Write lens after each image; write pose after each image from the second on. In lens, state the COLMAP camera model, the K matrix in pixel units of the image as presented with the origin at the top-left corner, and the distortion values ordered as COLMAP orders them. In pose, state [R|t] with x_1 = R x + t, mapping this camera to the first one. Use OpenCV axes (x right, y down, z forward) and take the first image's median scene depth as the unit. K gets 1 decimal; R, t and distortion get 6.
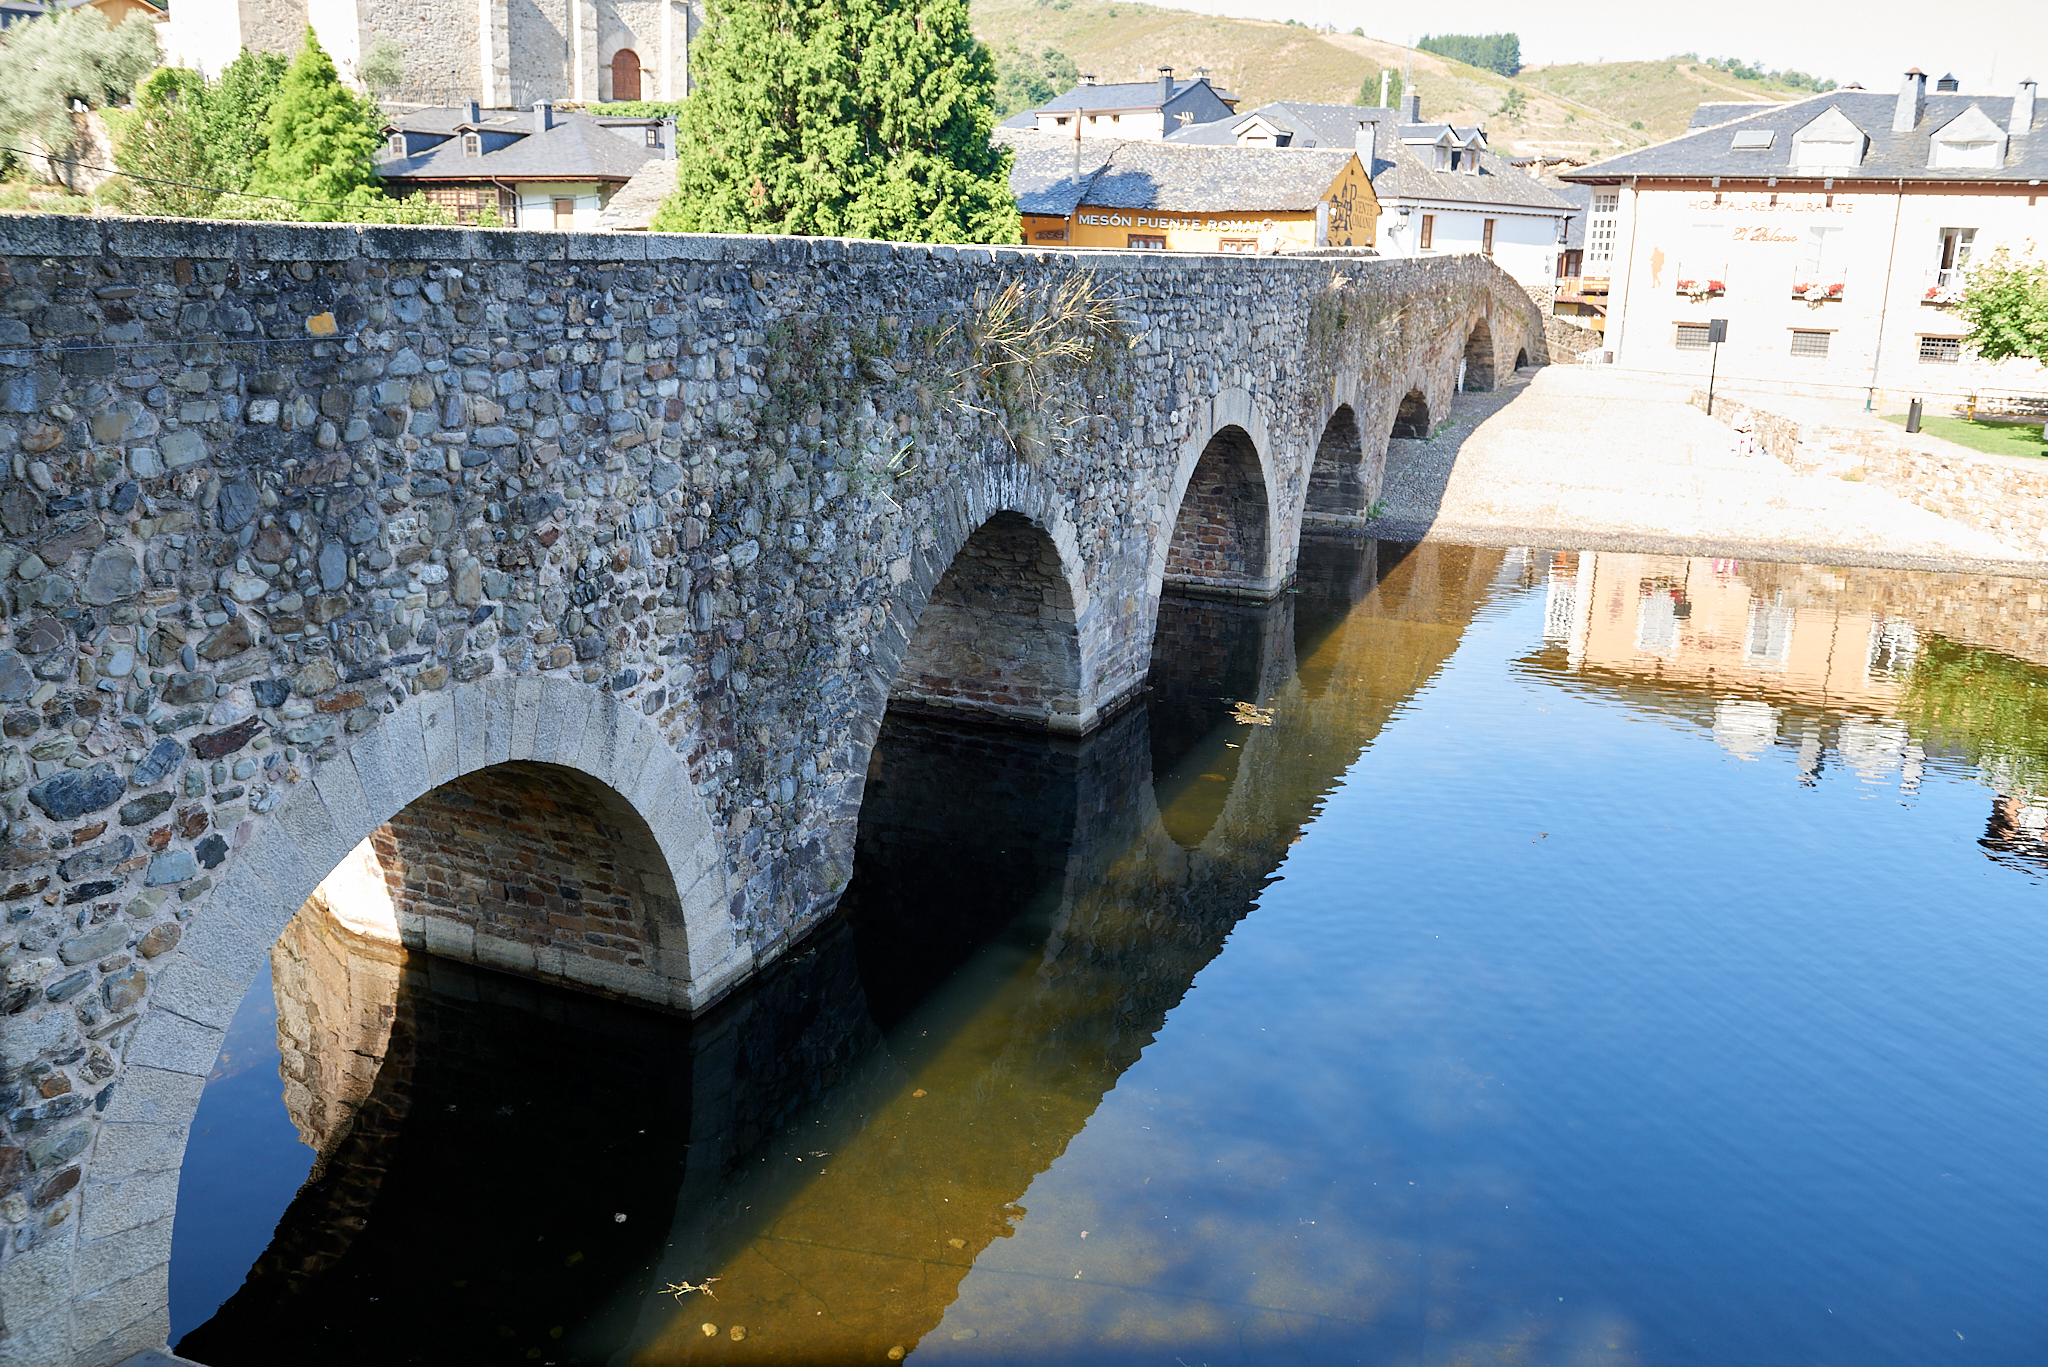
lens RADIAL K [[1610.6, 0, 1022.1], [0, 1610.6, 684.0], [0, 0, 1]] dist [-0.013119, -0.011156]
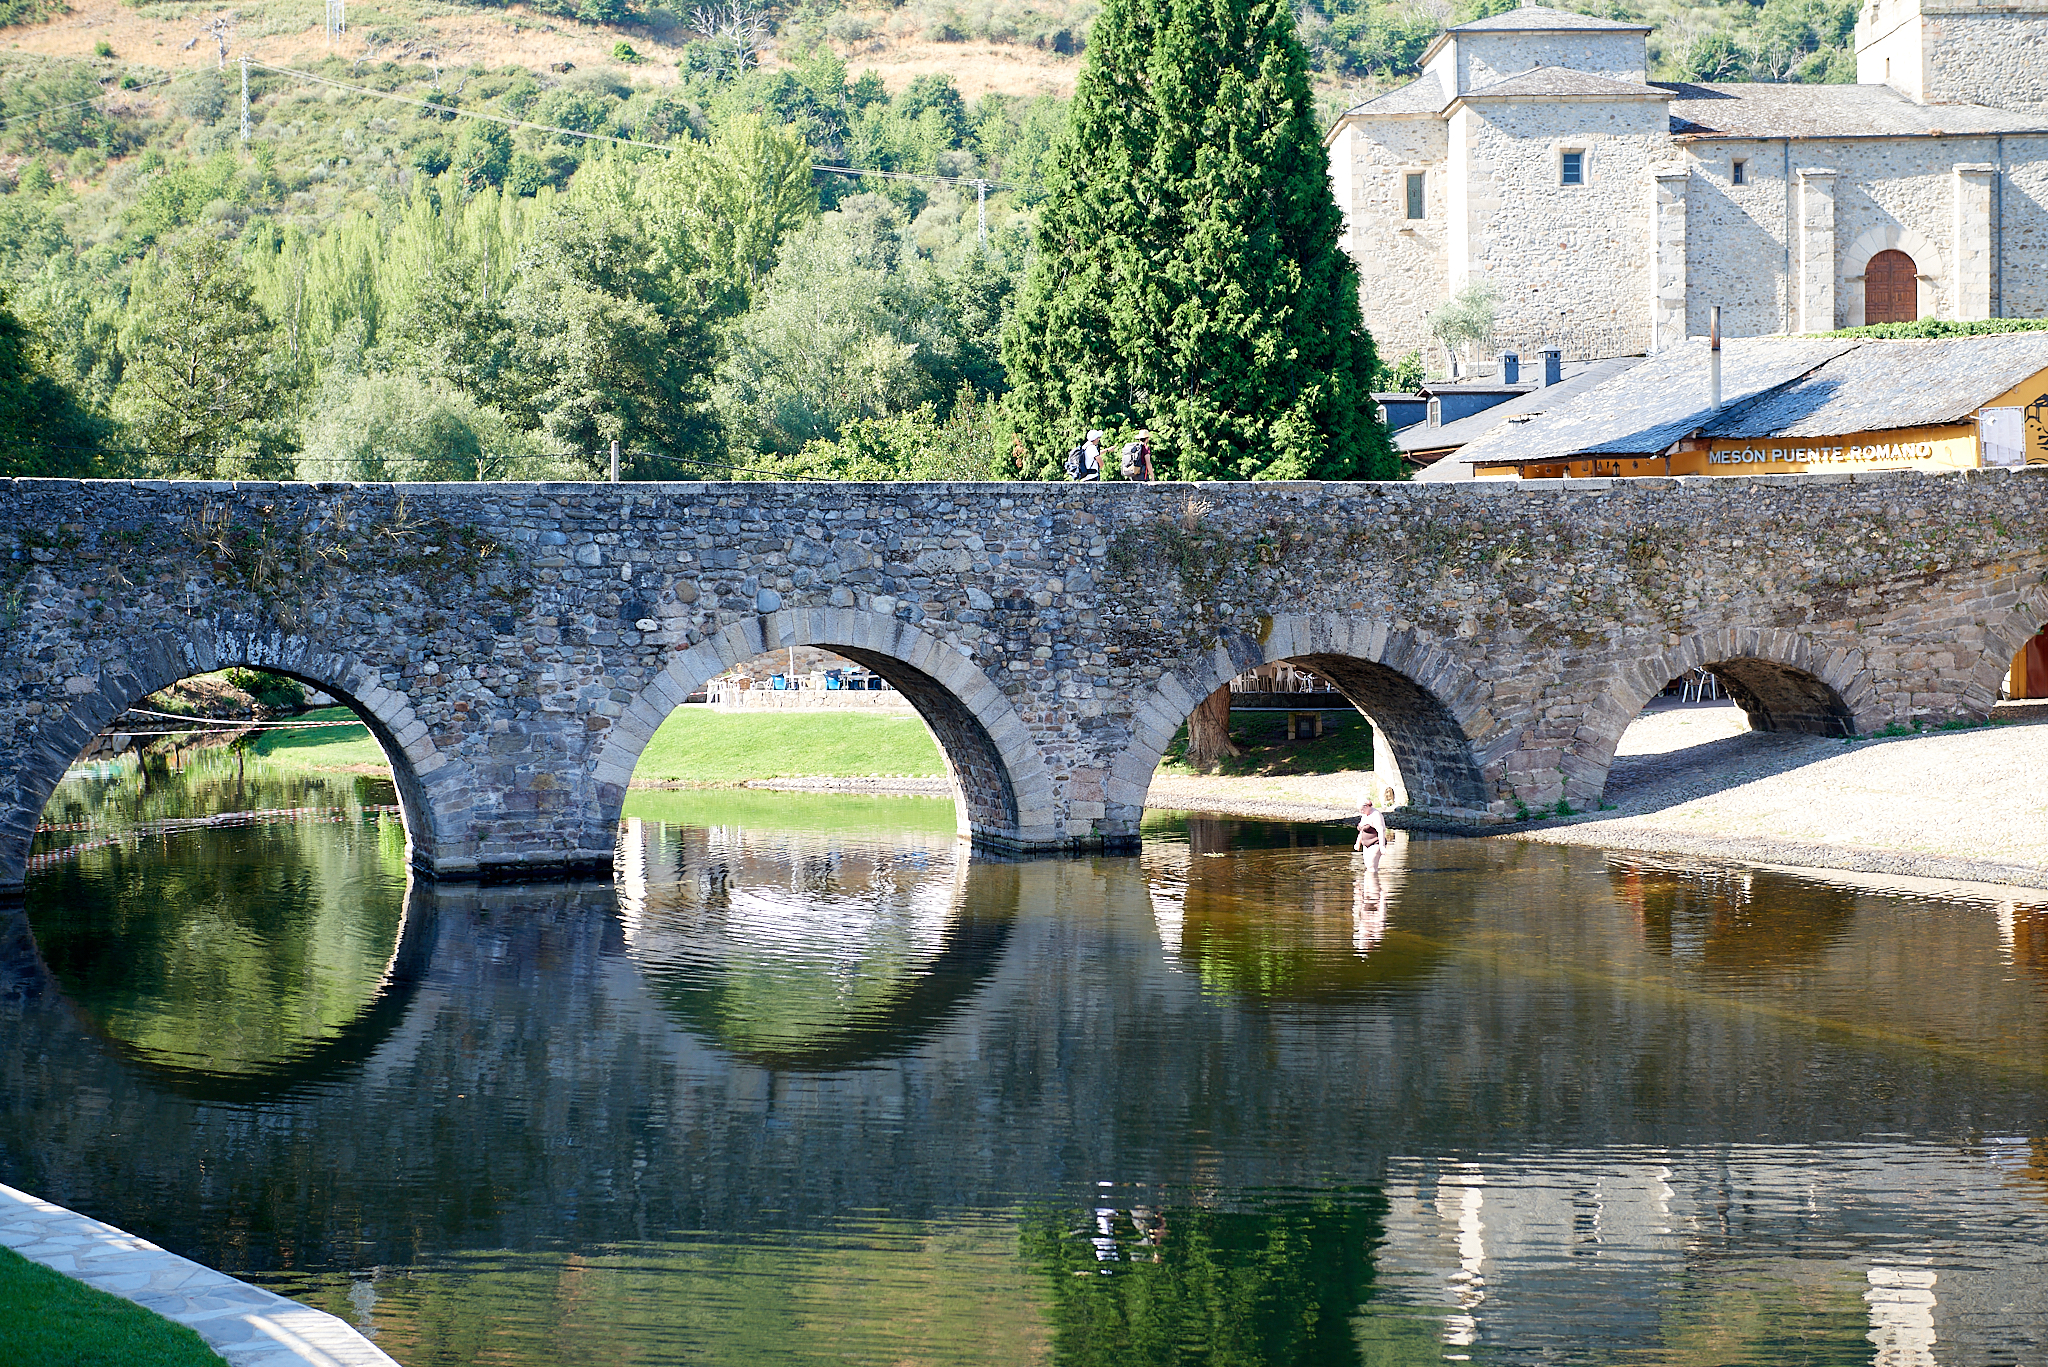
lens RADIAL K [[3354.2, 0, 1024.2], [0, 3354.2, 684.0], [0, 0, 1]] dist [-0.051912, 0.000000]
pose [[0.653307, -0.015083, -0.756943, 3.737775], [-0.169826, 0.971404, -0.165931, 0.389860], [0.737800, 0.236953, 0.632064, -0.449947]]
